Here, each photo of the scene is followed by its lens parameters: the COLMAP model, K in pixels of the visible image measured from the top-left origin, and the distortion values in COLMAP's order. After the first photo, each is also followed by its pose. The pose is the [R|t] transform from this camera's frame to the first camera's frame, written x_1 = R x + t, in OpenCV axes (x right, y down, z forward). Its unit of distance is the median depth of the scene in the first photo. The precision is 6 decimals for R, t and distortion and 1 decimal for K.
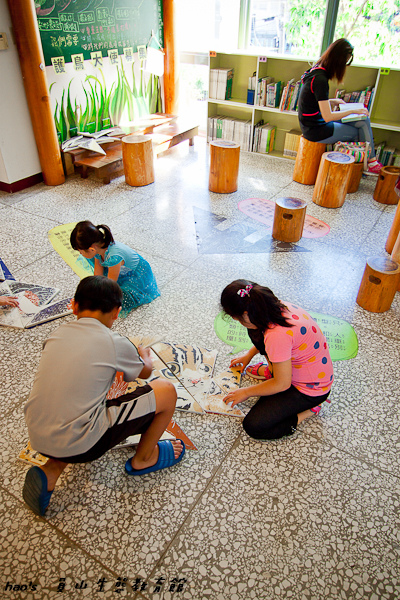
lens RADIAL K [[436.1, 0, 200.0], [0, 436.1, 300.0], [0, 0, 1]] dist [0.001523, 0.001720]
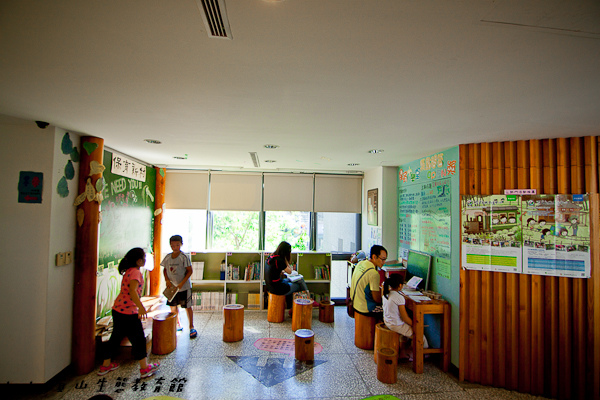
lens RADIAL K [[302.7, 0, 300.0], [0, 302.7, 200.0], [0, 0, 1]] dist [-0.001851, -0.017543]
pose [[0.795308, 0.025417, 0.605672, -0.335646], [0.351915, 0.794171, -0.495427, -0.048329], [-0.493599, 0.607163, 0.622666, 0.026289]]
